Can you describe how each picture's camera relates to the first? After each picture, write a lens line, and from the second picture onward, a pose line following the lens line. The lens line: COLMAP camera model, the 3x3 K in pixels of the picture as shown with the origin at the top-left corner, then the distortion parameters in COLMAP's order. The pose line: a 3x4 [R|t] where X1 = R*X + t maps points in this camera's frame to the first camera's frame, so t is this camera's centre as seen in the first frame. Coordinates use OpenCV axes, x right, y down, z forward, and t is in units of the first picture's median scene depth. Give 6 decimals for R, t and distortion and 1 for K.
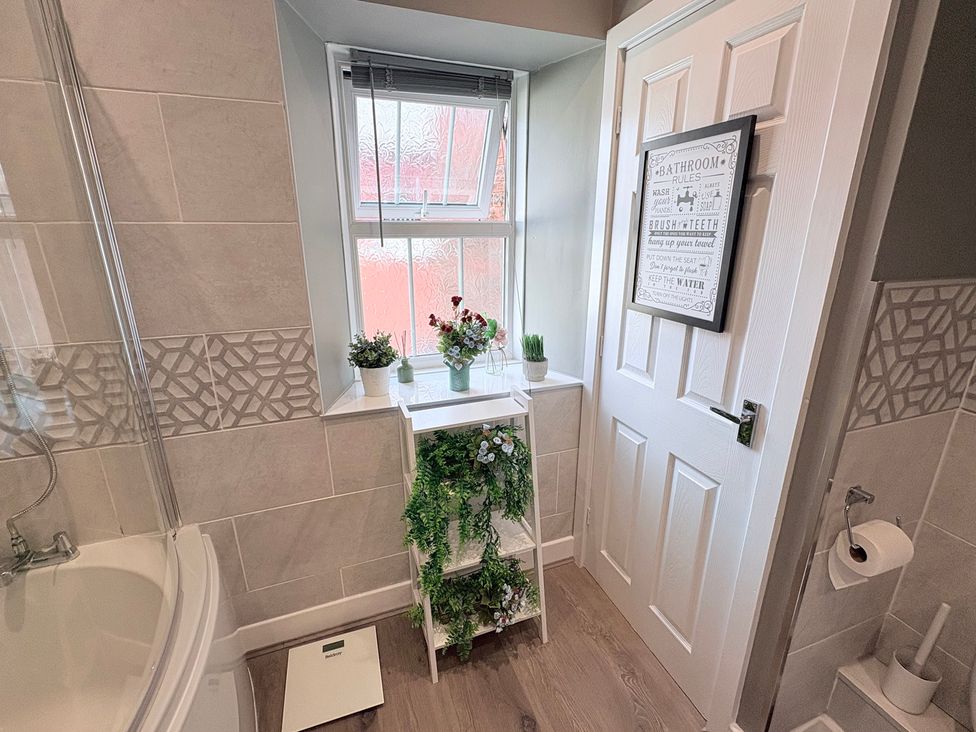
lens RADIAL K [[439.4, 0, 489.8], [0, 439.4, 364.9], [0, 0, 1]] dist [0.003423, 0.000165]
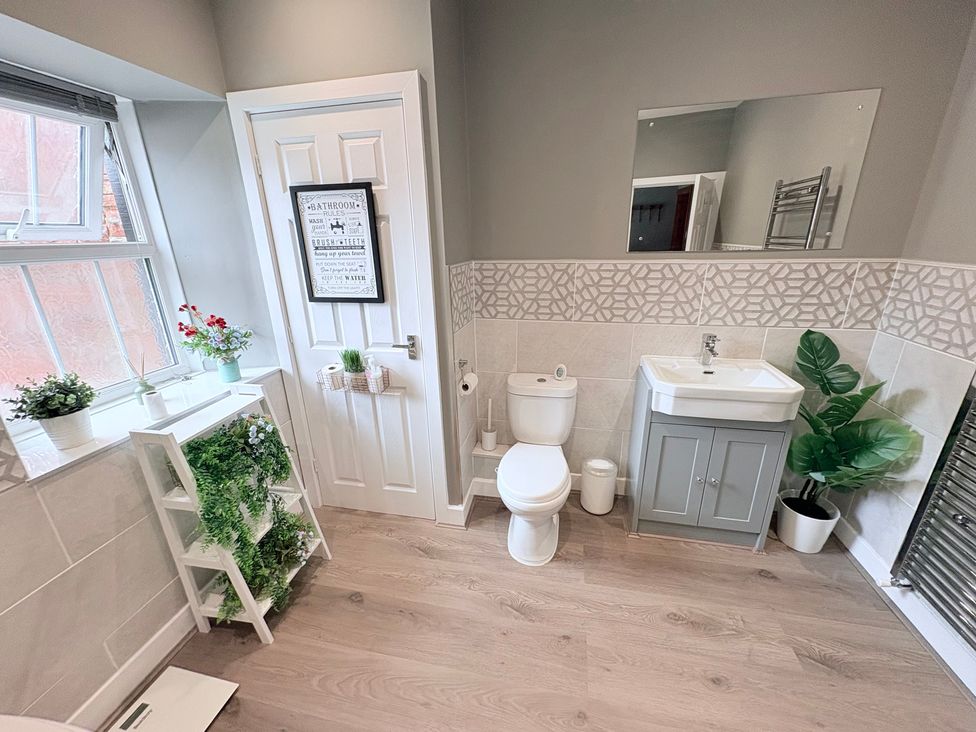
lens RADIAL K [[389.2, 0, 488.0], [0, 389.2, 366.5], [0, 0, 1]] dist [-0.000173, 0.000204]
pose [[0.532284, -0.280956, 0.798585, -0.446280], [0.273049, 0.949886, 0.152190, 0.035433], [-0.801323, 0.137044, 0.582324, -0.161344]]
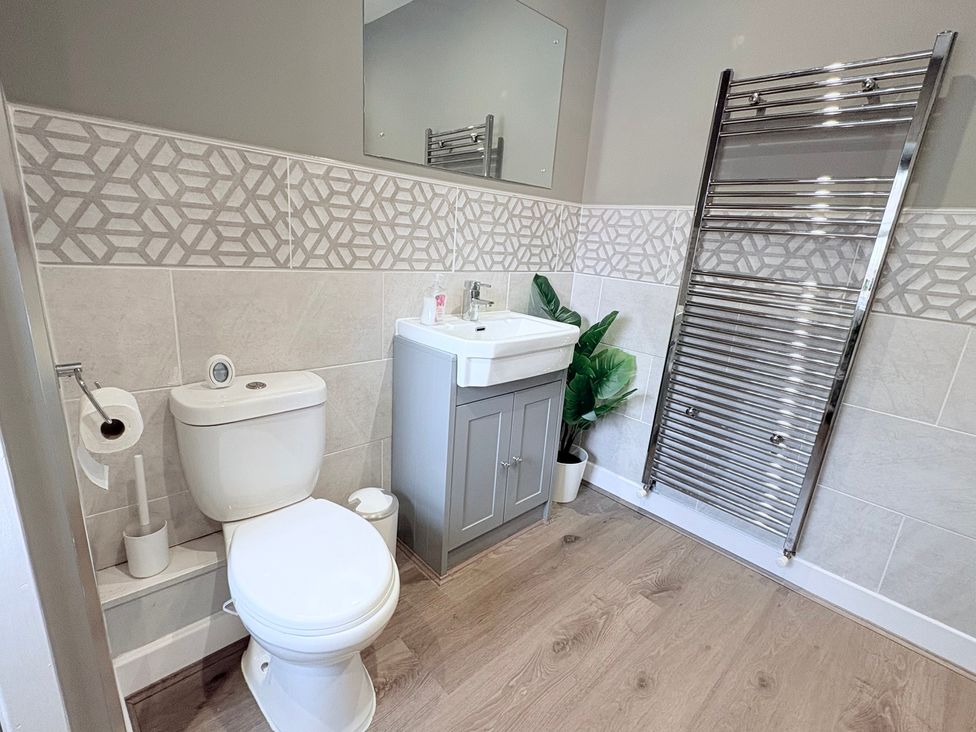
lens RADIAL K [[462.3, 0, 485.8], [0, 462.3, 365.8], [0, 0, 1]] dist [0.001048, -0.000446]
pose [[-0.388250, -0.270945, 0.880824, -0.123155], [0.209317, 0.904894, 0.370612, 0.093629], [-0.897468, 0.328261, -0.294611, 0.382343]]
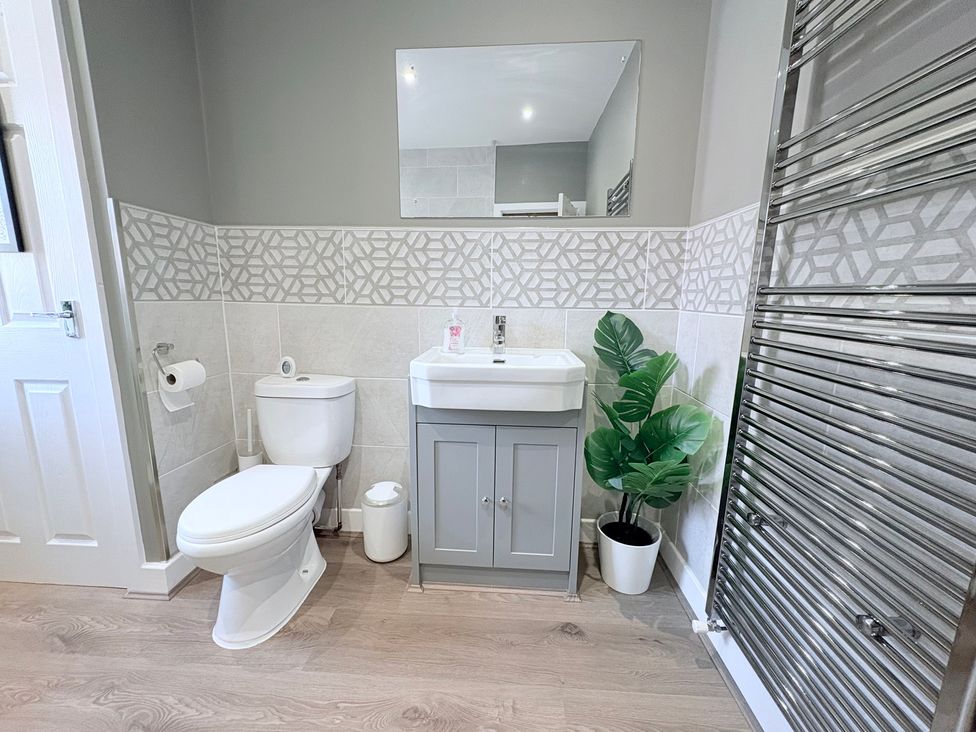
lens RADIAL K [[389.2, 0, 486.8], [0, 389.2, 366.1], [0, 0, 1]] dist [-0.000173, 0.000204]
pose [[0.403529, -0.150298, 0.902538, 0.021595], [0.262764, 0.963900, 0.043034, 0.410464], [-0.876424, 0.219789, 0.428455, -0.405686]]
